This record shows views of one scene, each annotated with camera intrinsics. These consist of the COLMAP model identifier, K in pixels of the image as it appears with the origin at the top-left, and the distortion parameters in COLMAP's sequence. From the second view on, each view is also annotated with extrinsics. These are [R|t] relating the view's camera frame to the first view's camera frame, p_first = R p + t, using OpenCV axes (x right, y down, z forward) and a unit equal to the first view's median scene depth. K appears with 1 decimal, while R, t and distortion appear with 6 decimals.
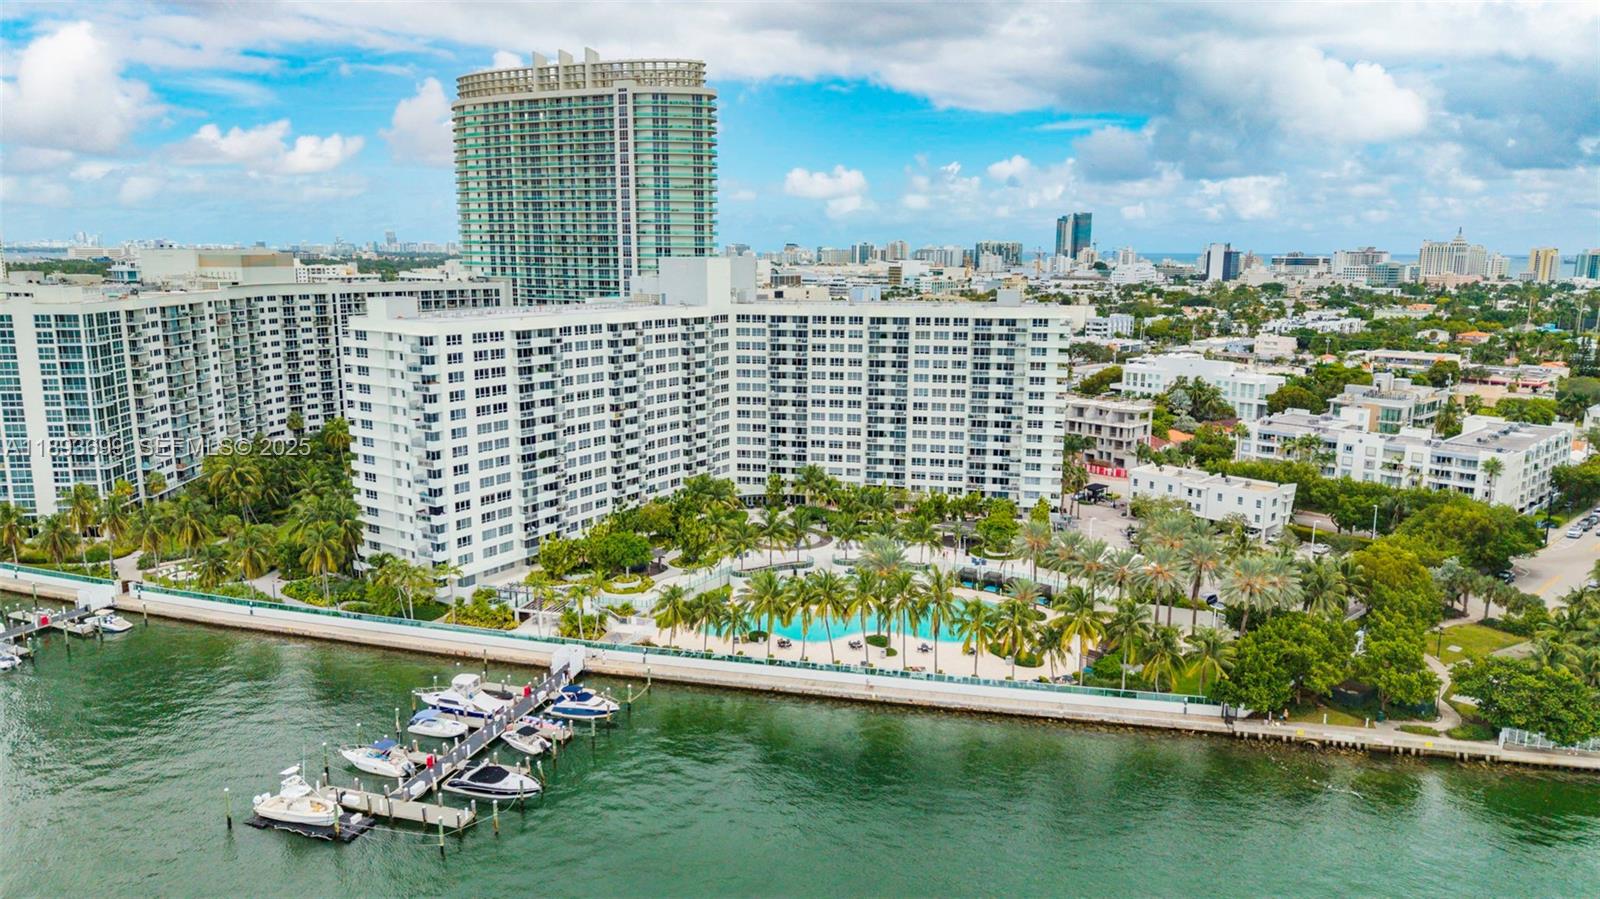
lens RADIAL K [[1016.1, 0, 800.0], [0, 1016.1, 449.5], [0, 0, 1]] dist [0.070248, -0.102038]
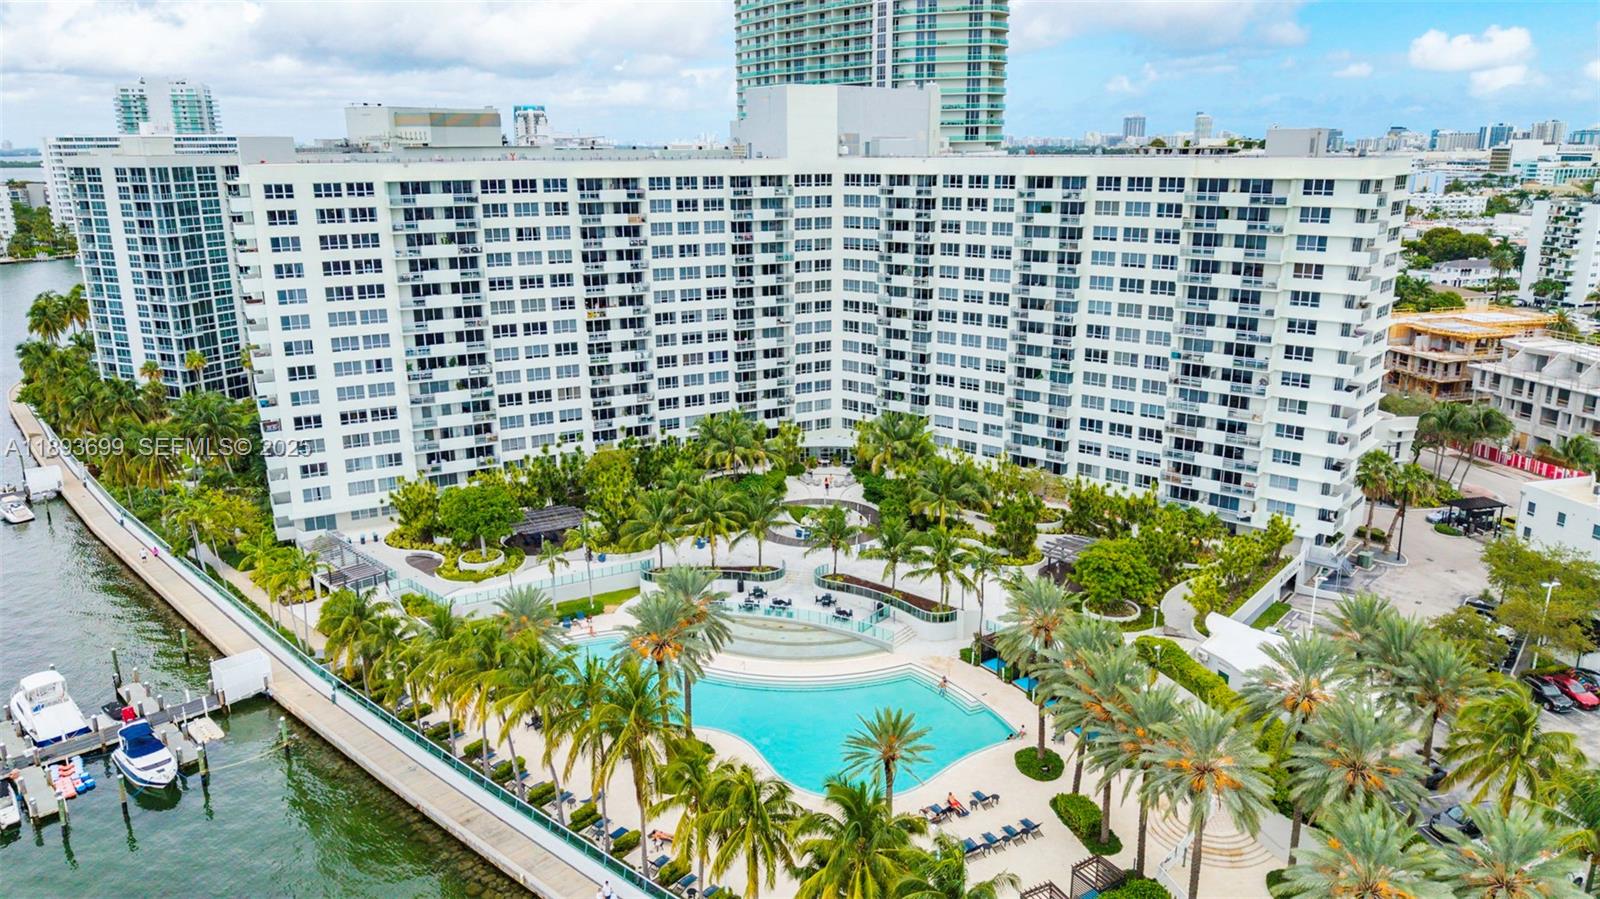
lens RADIAL K [[1082.4, 0, 800.0], [0, 1082.4, 449.5], [0, 0, 1]] dist [0.041188, -0.068530]
pose [[0.881029, 0.119182, -0.457802, 0.263952], [-0.079228, 0.991249, 0.105584, -0.028107], [0.466380, -0.056752, 0.882762, 0.366499]]
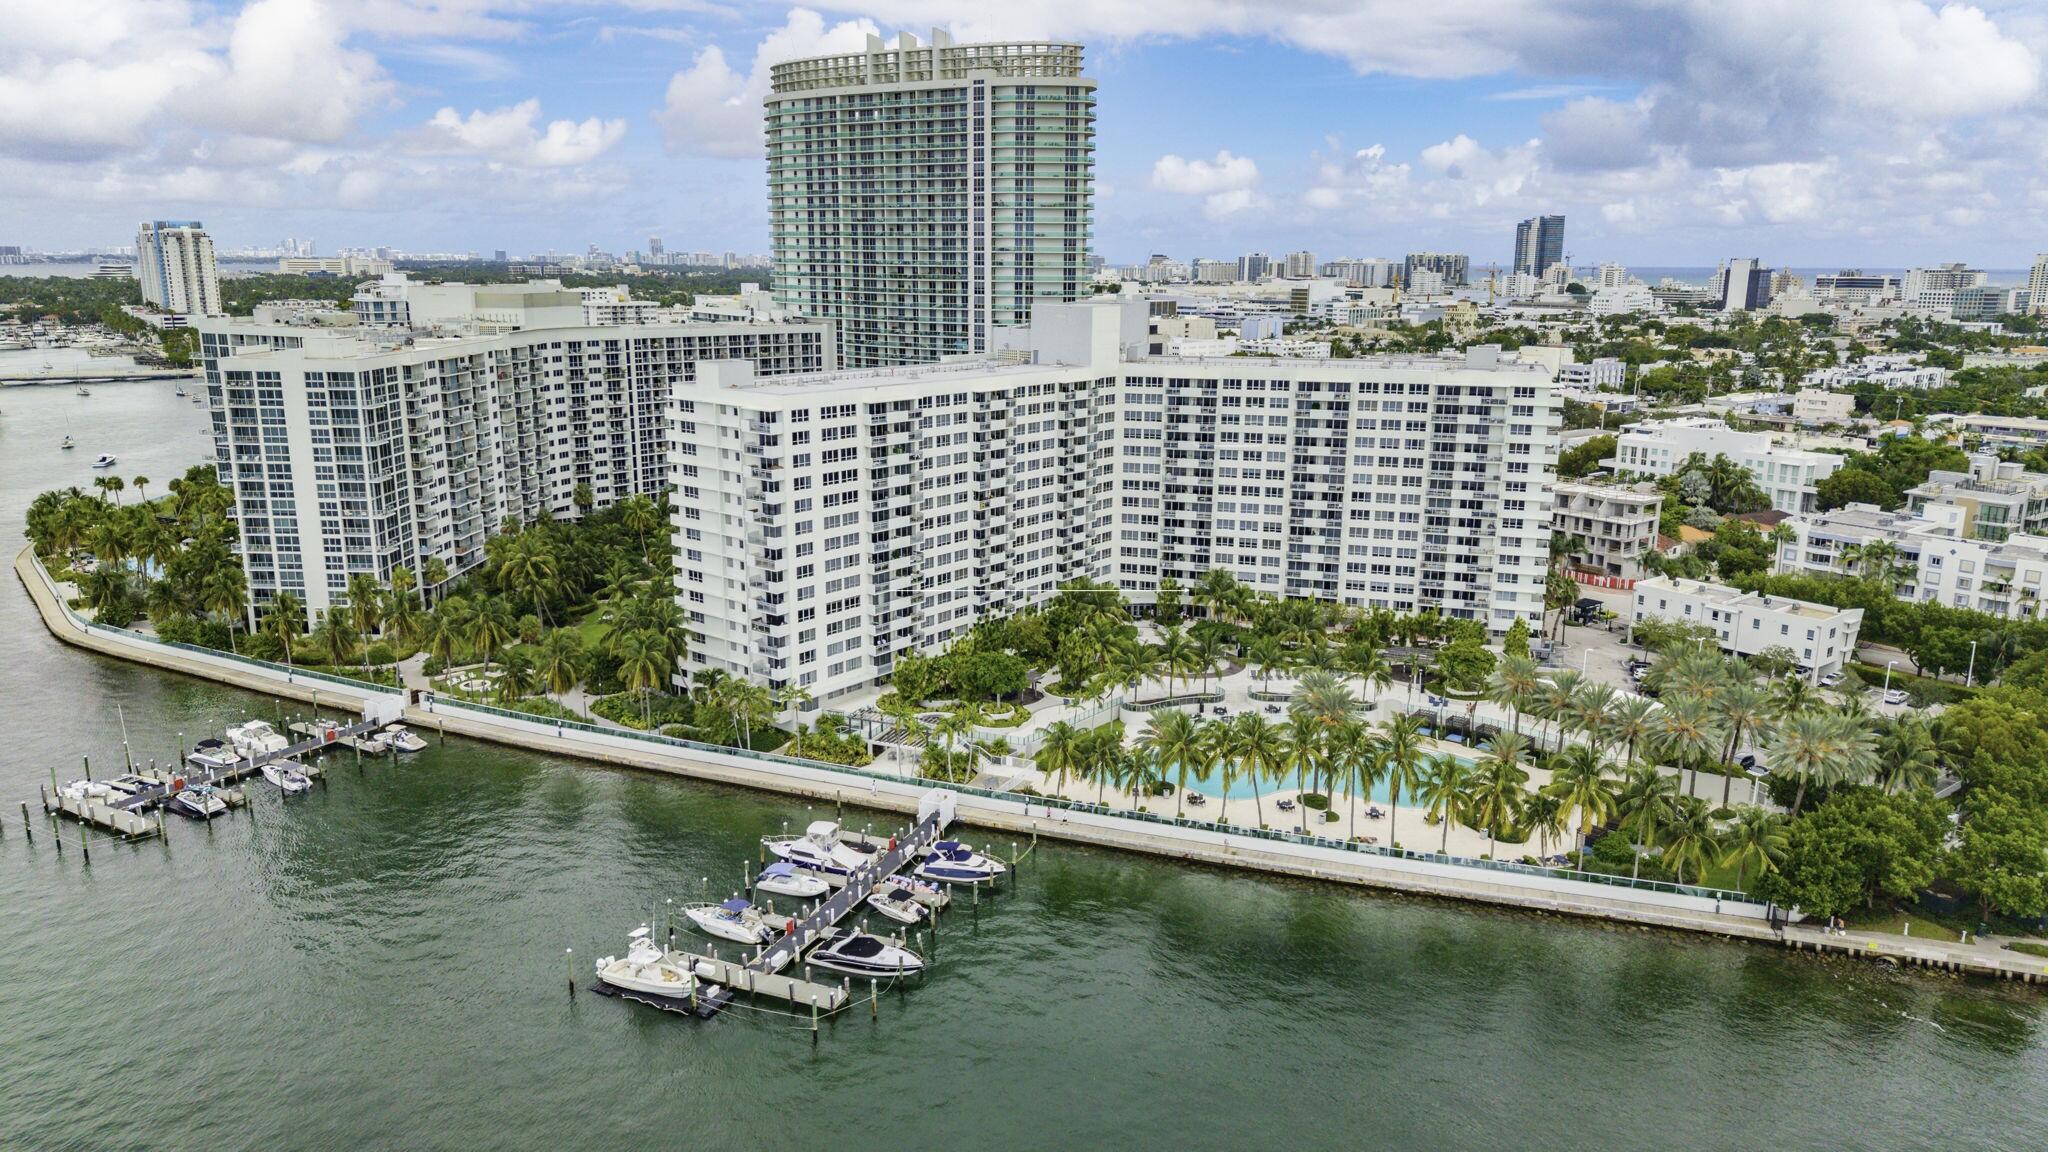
lens RADIAL K [[1300.5, 0, 1024.0], [0, 1300.5, 576.0], [0, 0, 1]] dist [0.070248, -0.102038]
pose [[0.994820, 0.025554, -0.098387, -0.038856], [-0.021178, 0.998750, 0.045274, -0.022028], [0.099421, -0.042956, 0.994118, -0.025033]]
